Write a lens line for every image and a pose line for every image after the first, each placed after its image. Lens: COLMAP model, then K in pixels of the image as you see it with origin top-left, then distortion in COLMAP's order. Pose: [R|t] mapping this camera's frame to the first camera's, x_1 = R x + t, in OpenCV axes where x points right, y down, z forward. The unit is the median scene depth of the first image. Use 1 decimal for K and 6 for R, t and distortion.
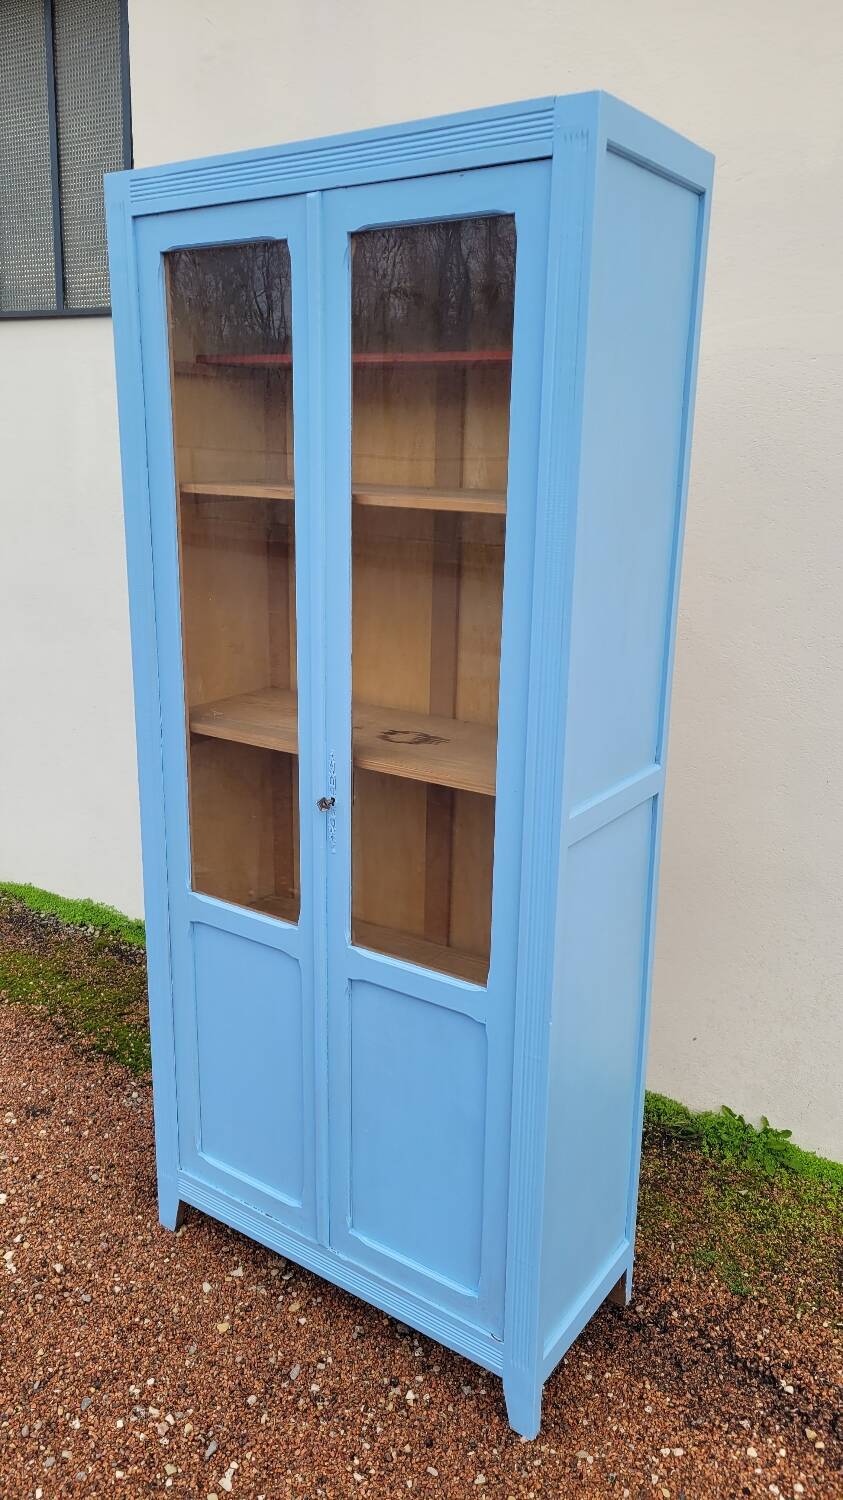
lens RADIAL K [[1120.4, 0, 420.3], [0, 1120.4, 741.5], [0, 0, 1]] dist [0.044119, -0.005741]
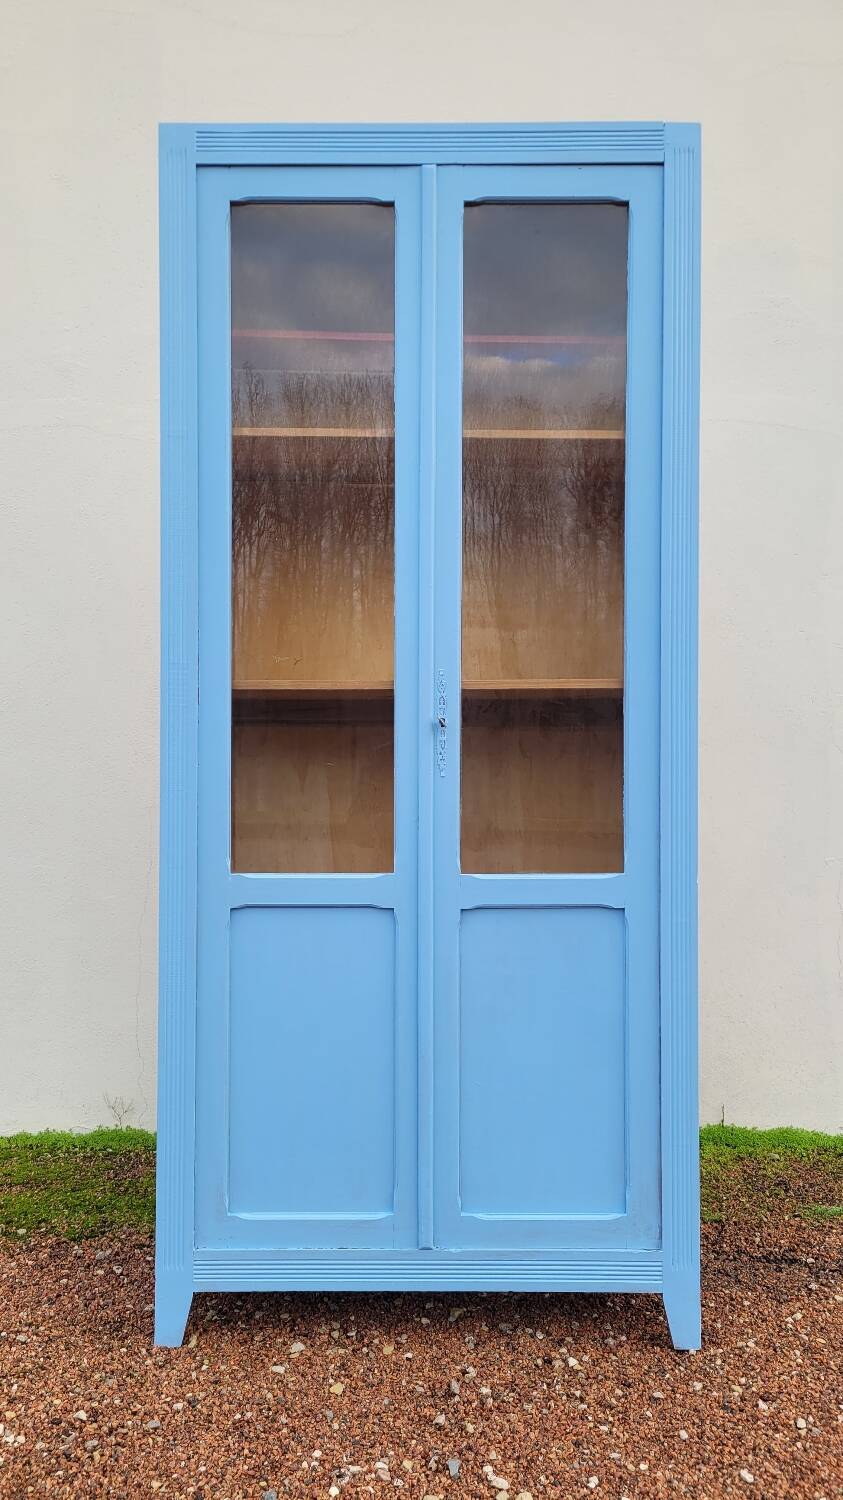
lens RADIAL K [[1121.8, 0, 427.6], [0, 1121.8, 752.4], [0, 0, 1]] dist [0.048581, -0.011976]
pose [[0.823195, -0.012934, 0.567611, -0.608220], [0.159715, 0.964644, -0.209649, 0.265426], [-0.544831, 0.263238, 0.796156, 0.192632]]
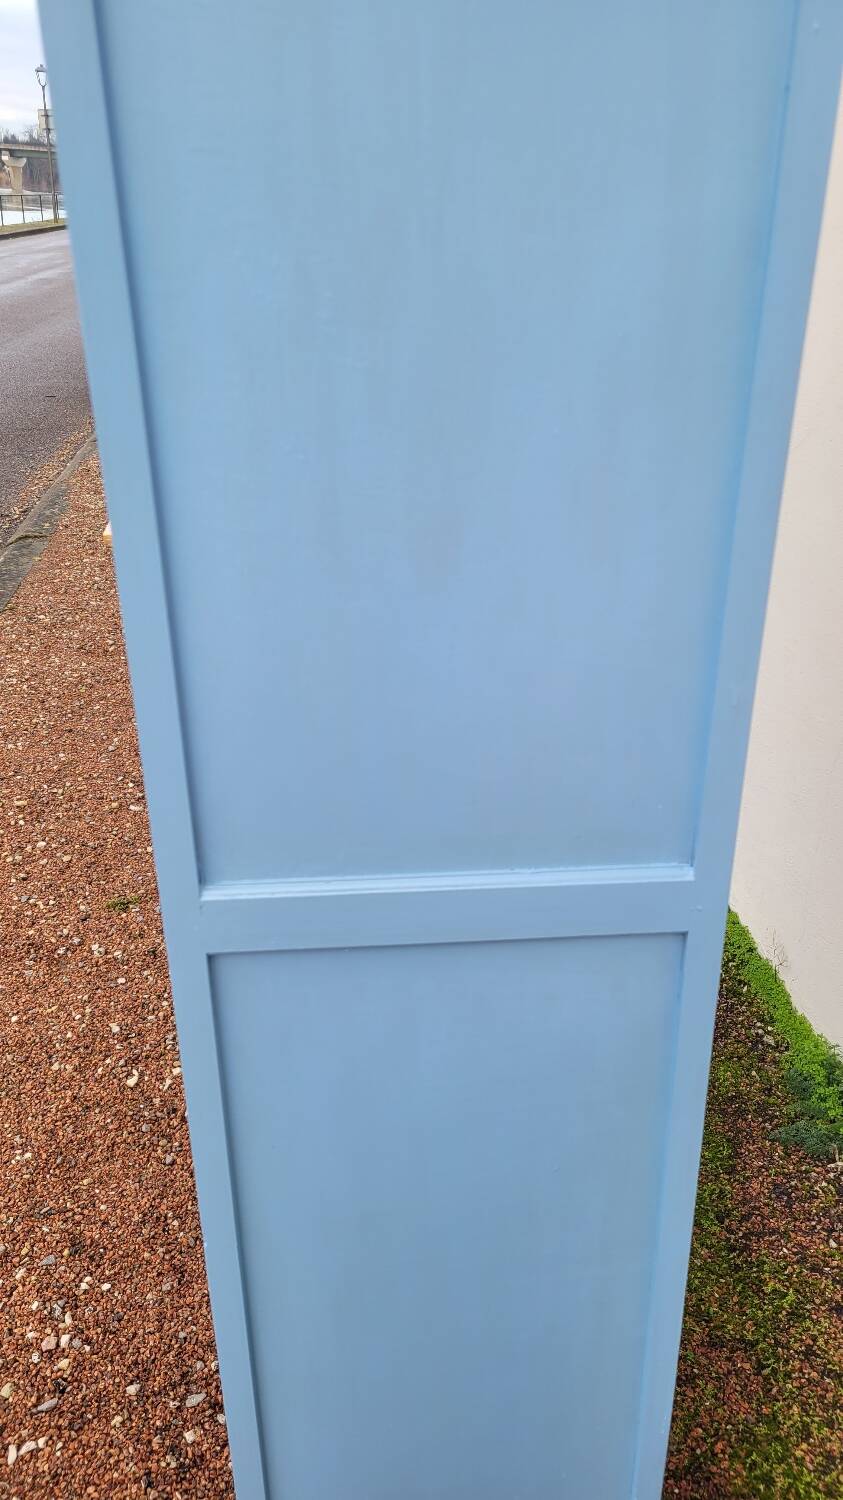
lens RADIAL K [[1121.8, 0, 427.6], [0, 1121.8, 752.4], [0, 0, 1]] dist [0.048581, -0.011976]
pose [[0.617239, 0.326514, -0.715825, 0.400166], [-0.185481, 0.944564, 0.270915, -0.106153], [0.764600, -0.034447, 0.643584, 0.629772]]
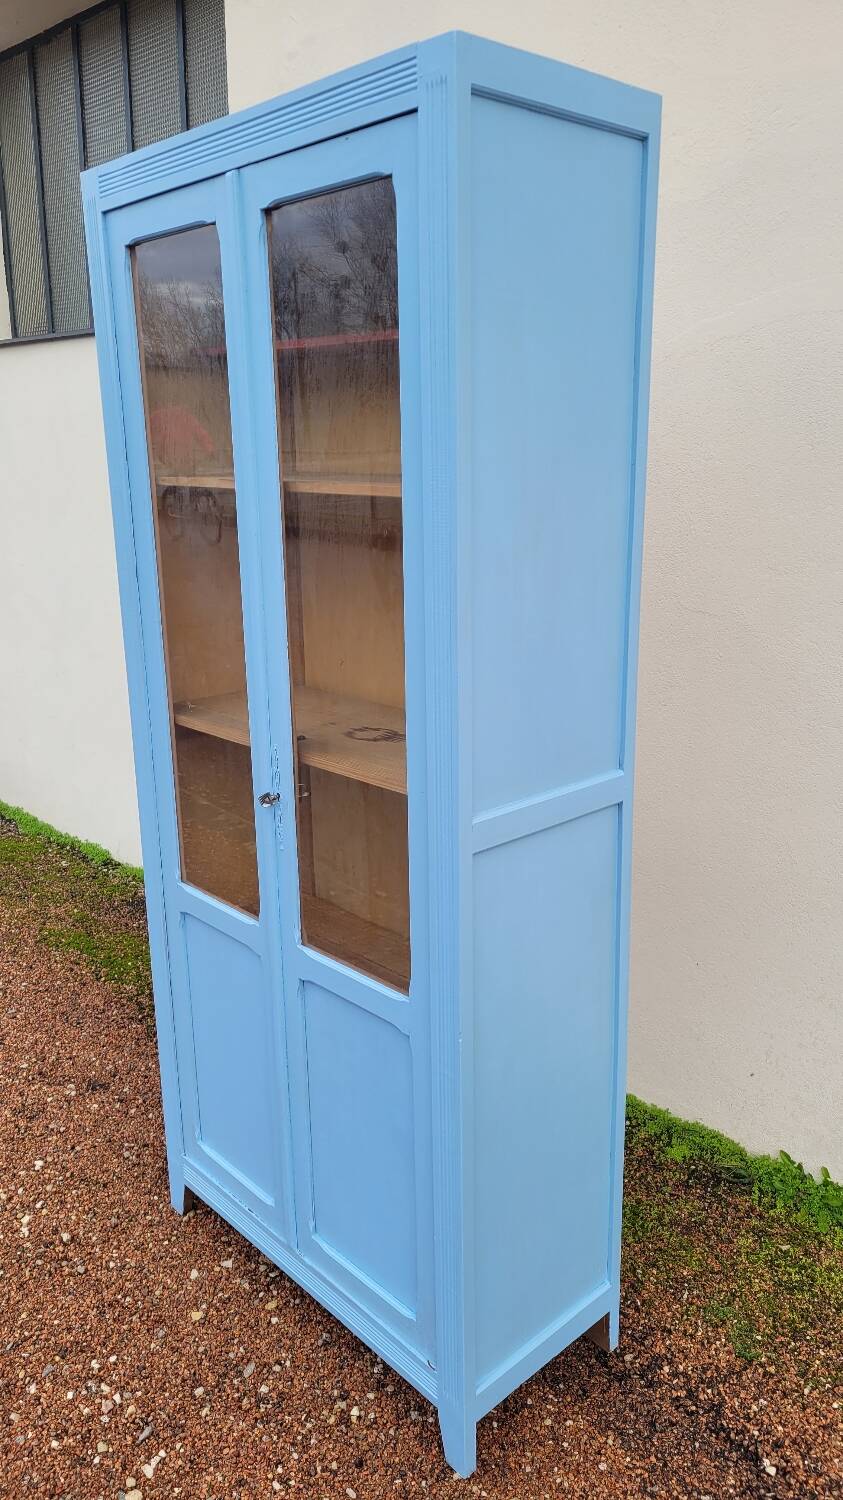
lens RADIAL K [[1121.8, 0, 427.6], [0, 1121.8, 752.4], [0, 0, 1]] dist [0.048581, -0.011976]
pose [[0.976477, 0.029325, -0.213620, 0.236862], [-0.028252, 0.999568, 0.008075, 0.002858], [0.213764, -0.001850, 0.976884, 0.062043]]
